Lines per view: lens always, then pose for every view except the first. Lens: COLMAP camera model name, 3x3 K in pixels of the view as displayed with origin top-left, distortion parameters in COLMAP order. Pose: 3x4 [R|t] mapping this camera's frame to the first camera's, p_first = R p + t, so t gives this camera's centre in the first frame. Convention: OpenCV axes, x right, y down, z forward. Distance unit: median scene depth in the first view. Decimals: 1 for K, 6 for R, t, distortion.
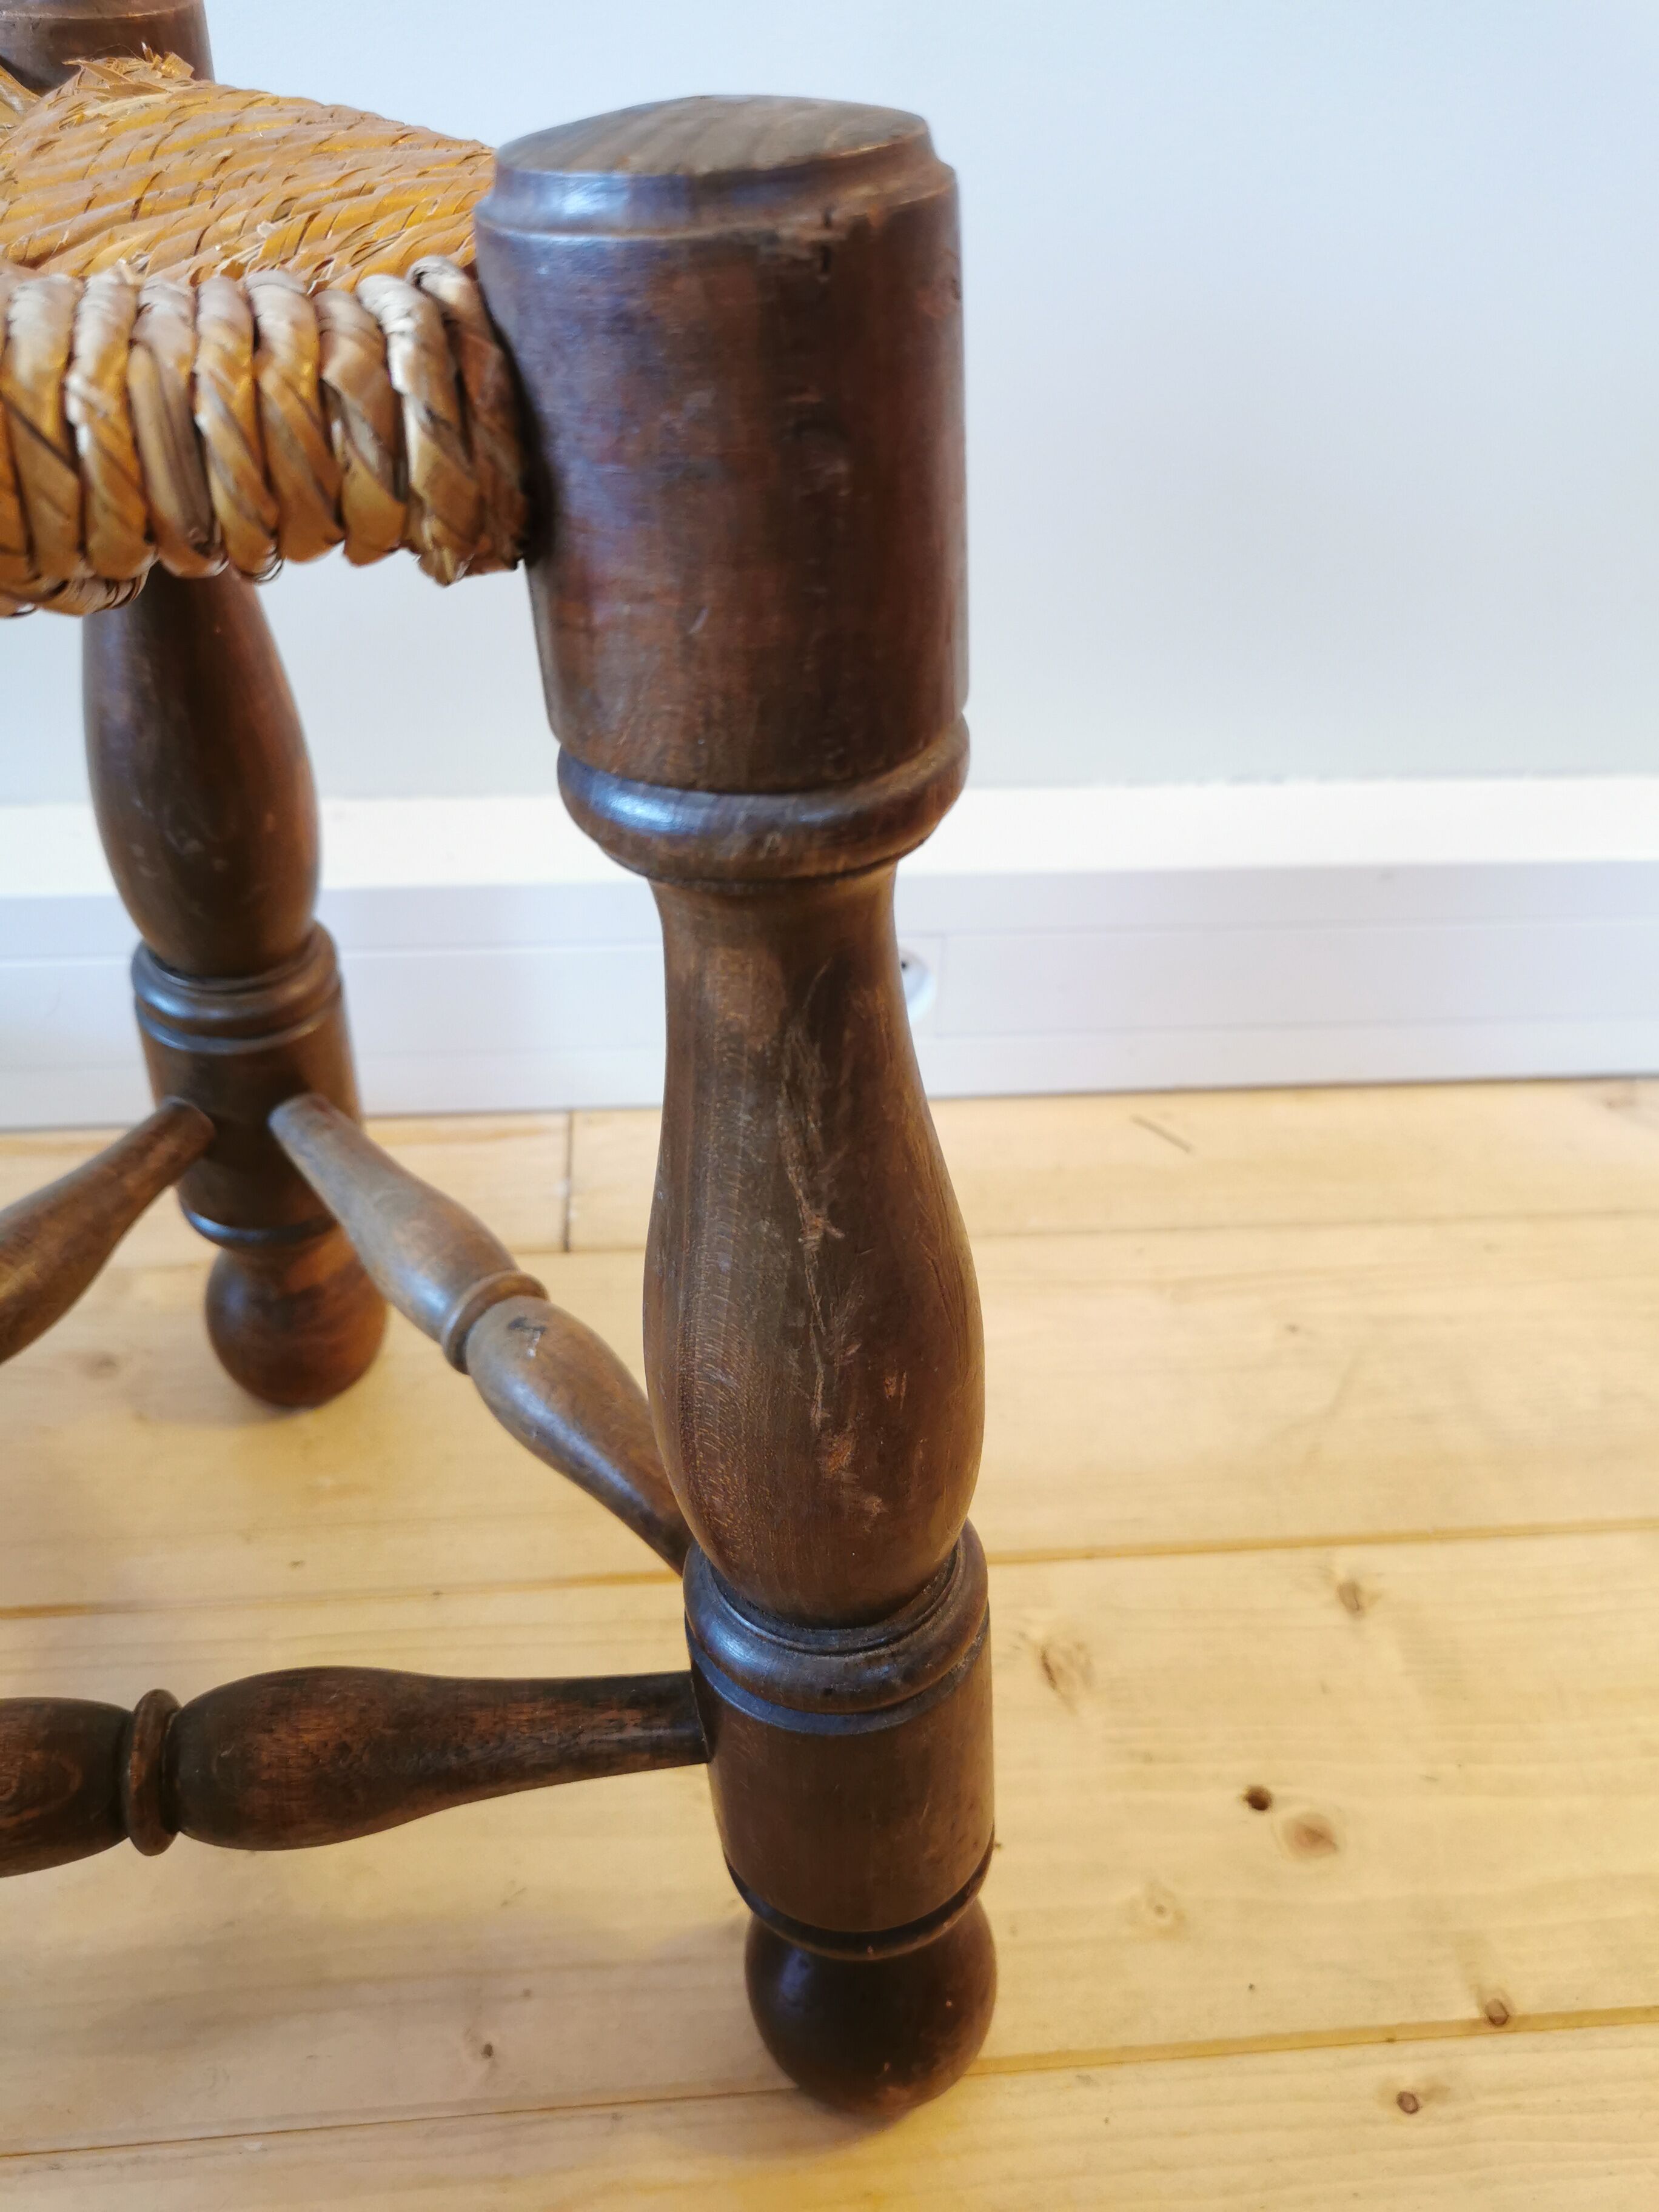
lens RADIAL K [[1778.0, 0, 809.3], [0, 1778.0, 1084.7], [0, 0, 1]] dist [0.012066, -0.003312]
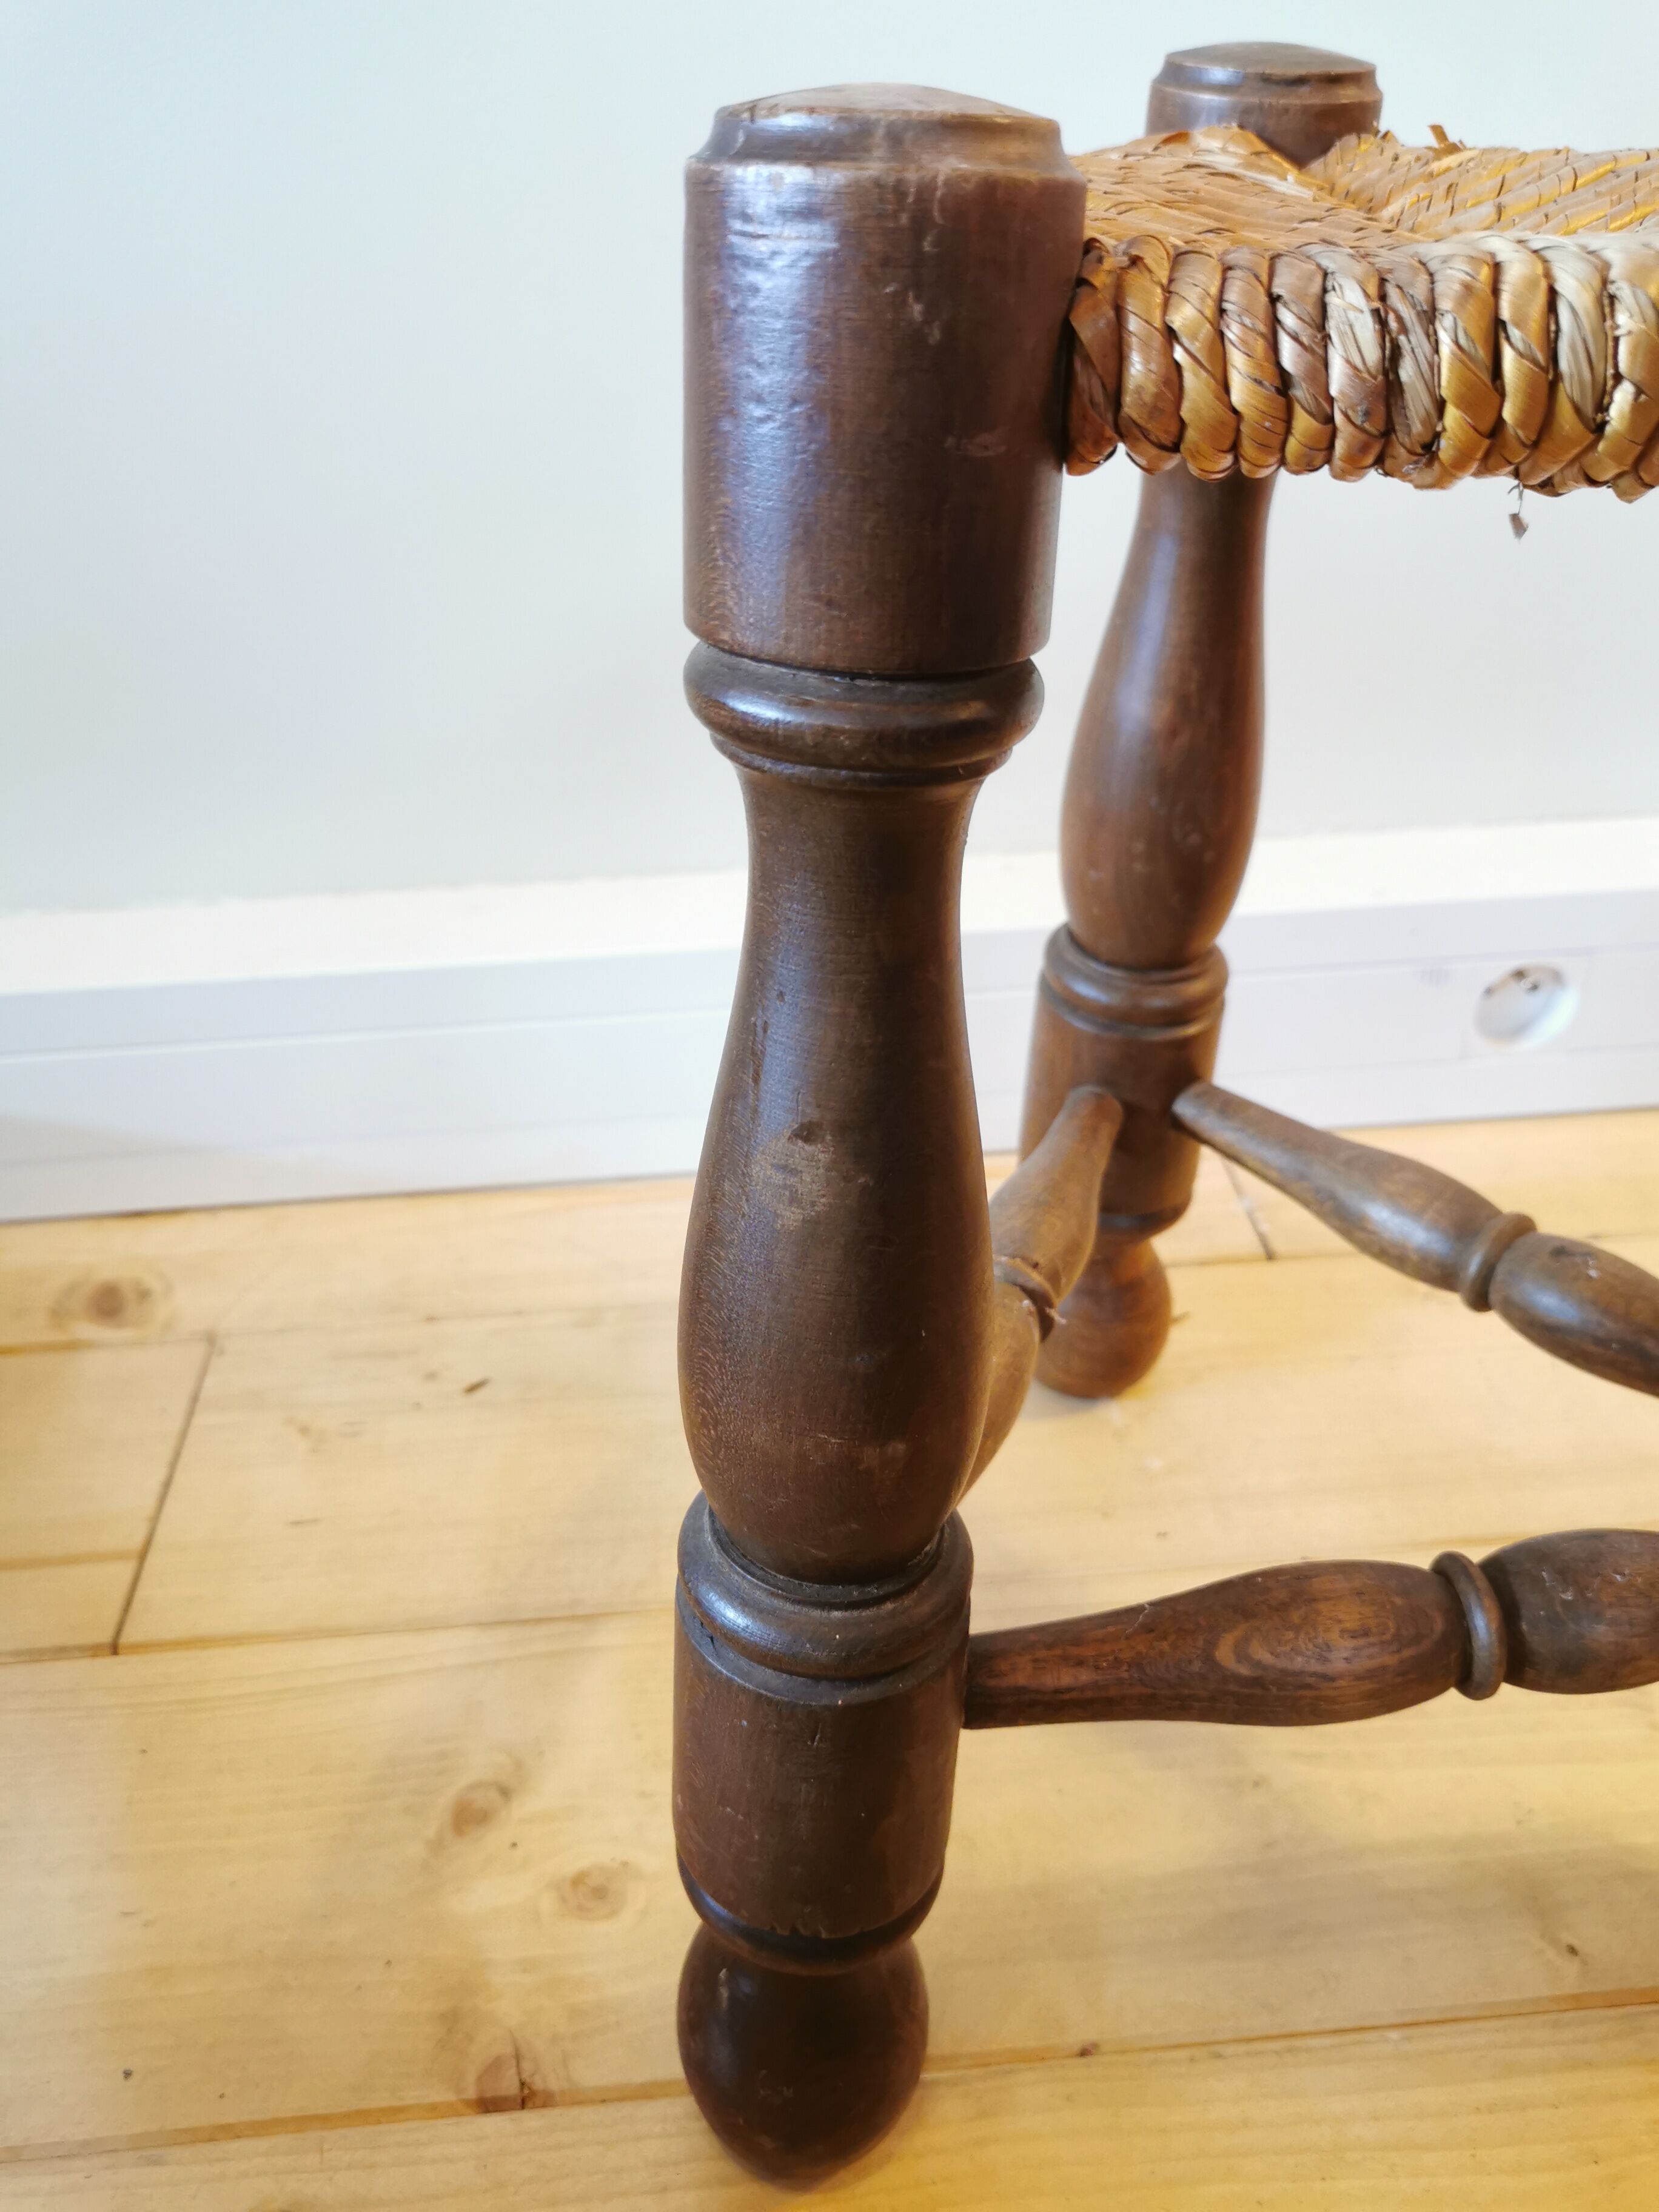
lens RADIAL K [[1778.0, 0, 766.6], [0, 1778.0, 1090.5], [0, 0, 1]] dist [0.012066, -0.003312]
pose [[0.998730, -0.039028, -0.031857, -0.612462], [0.036258, 0.995862, -0.083328, 0.109908], [0.034978, 0.082067, 0.996013, -0.106971]]
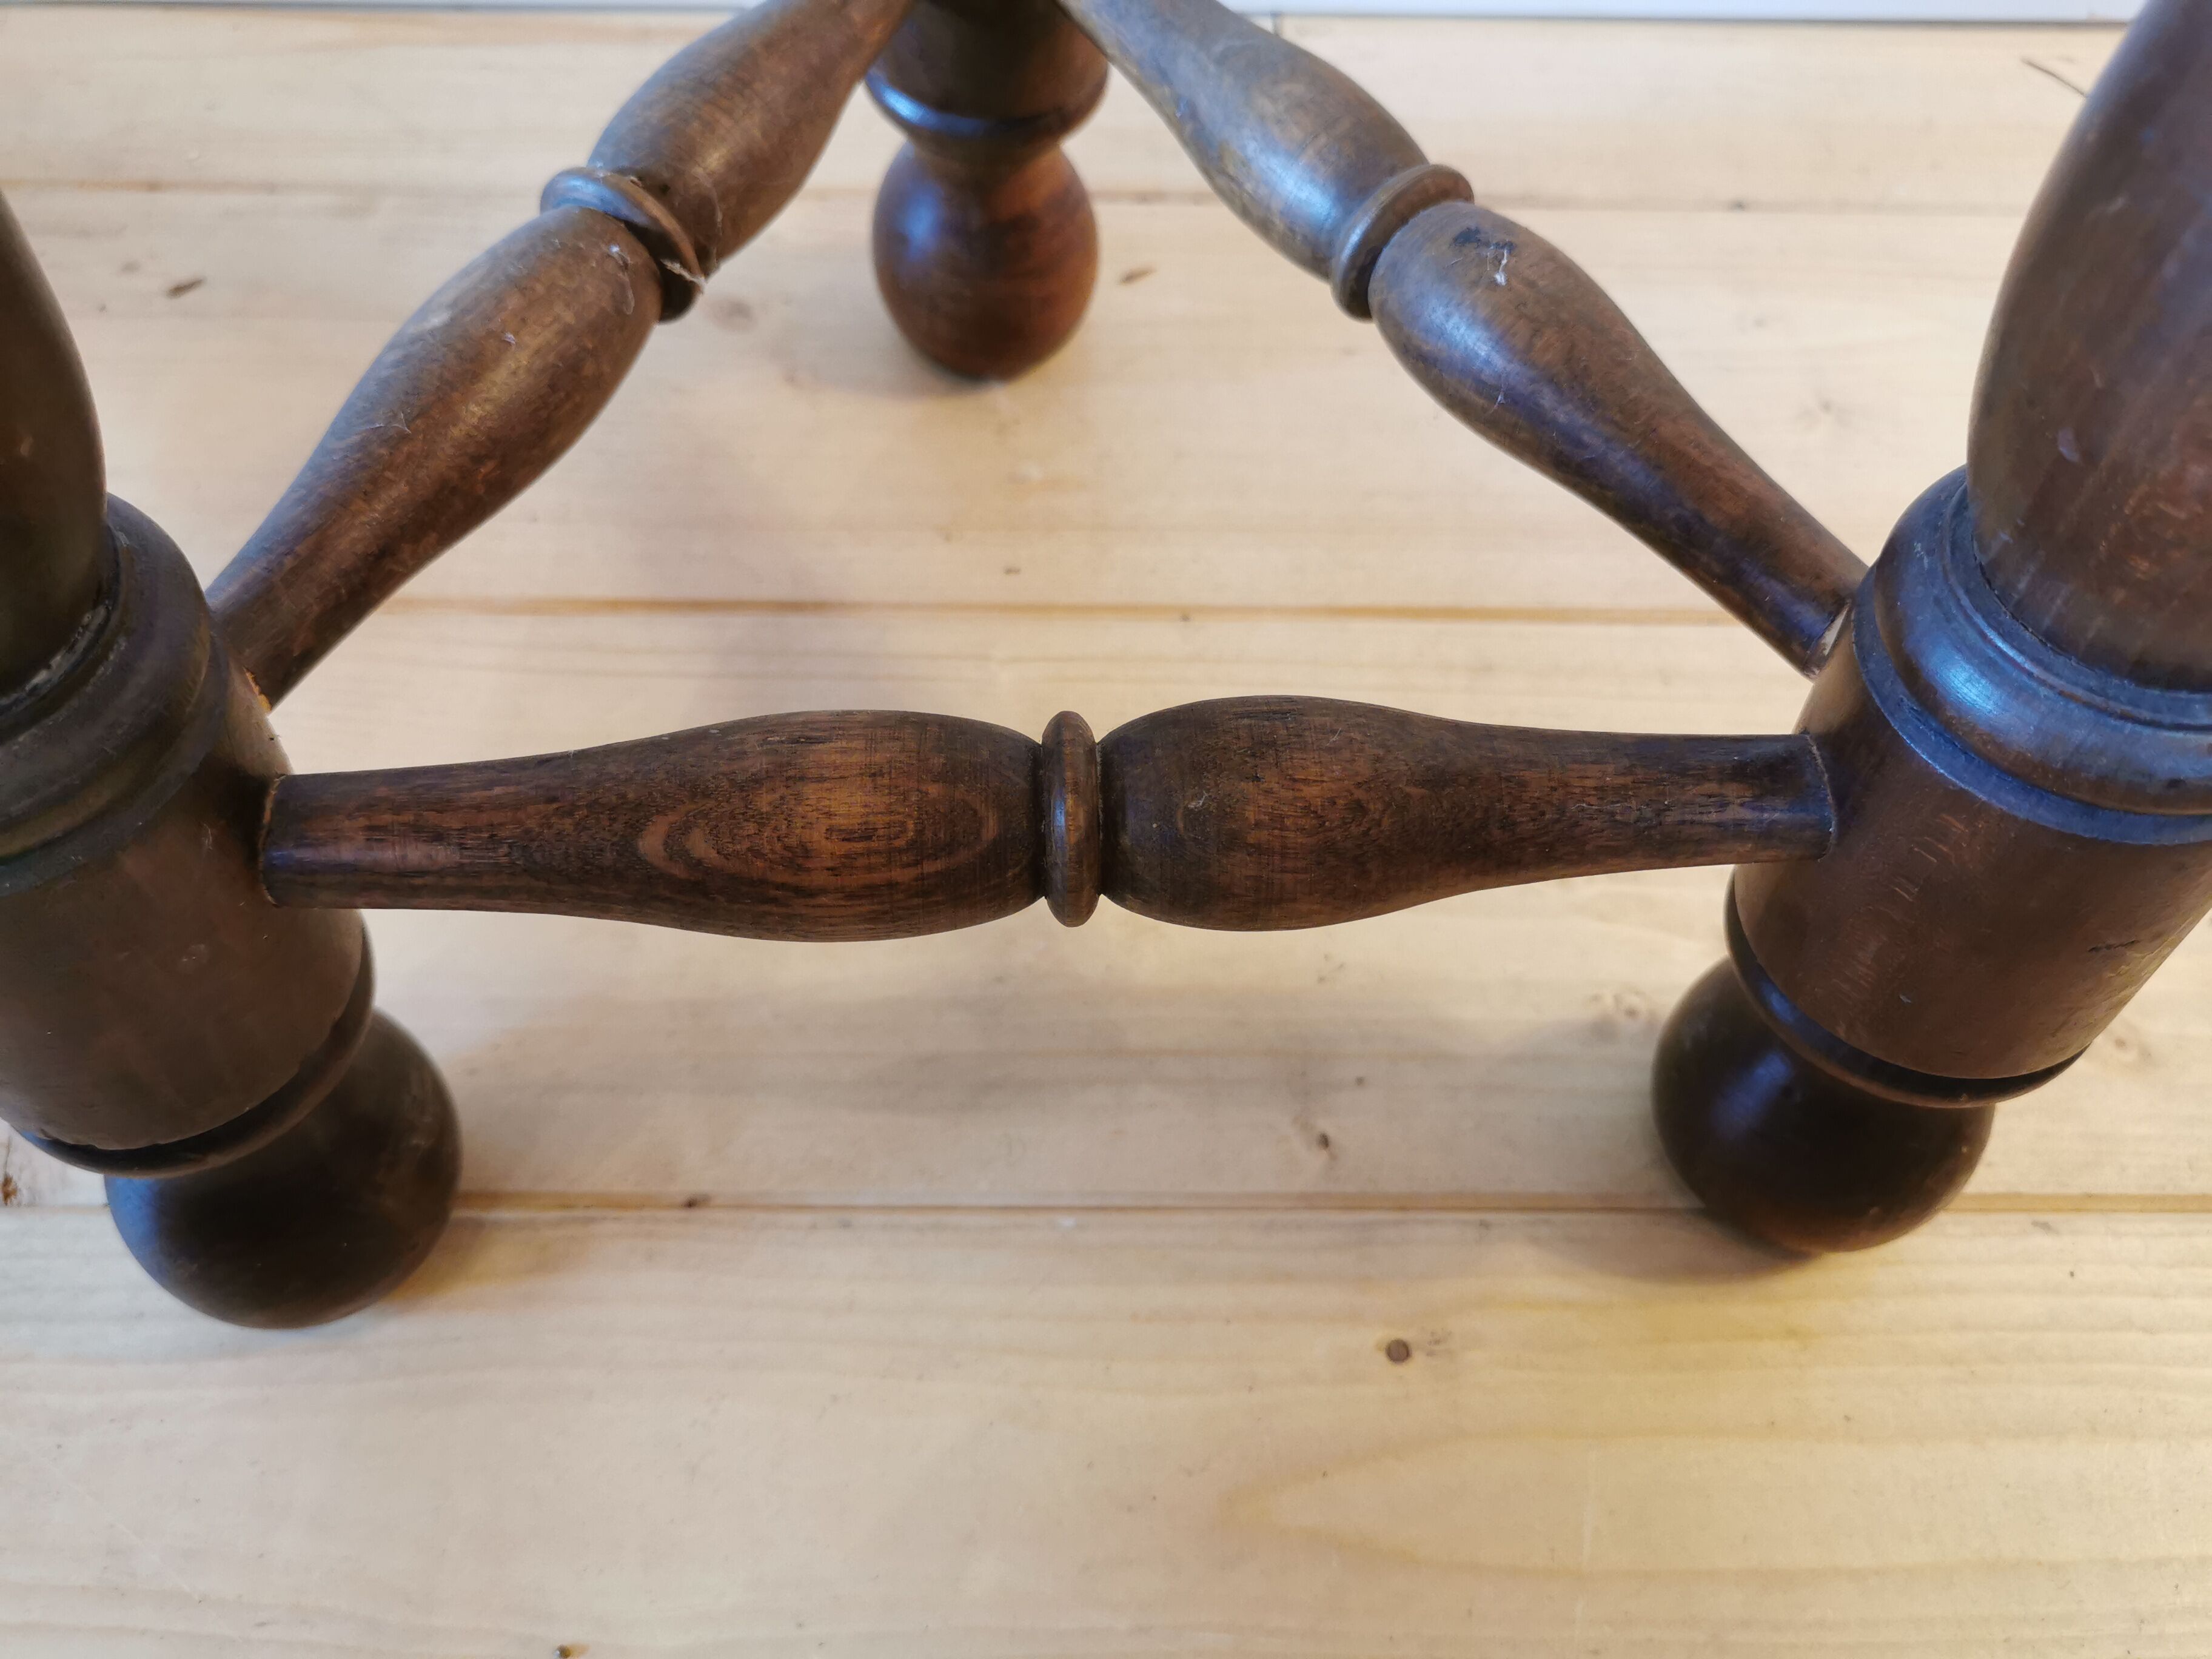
lens RADIAL K [[1778.0, 0, 1071.5], [0, 1778.0, 832.9], [0, 0, 1]] dist [0.012066, -0.003312]
pose [[0.996318, 0.067269, -0.053159, -0.271025], [-0.042675, 0.926836, 0.373034, 0.099743], [0.074364, -0.369392, 0.926293, 0.271621]]
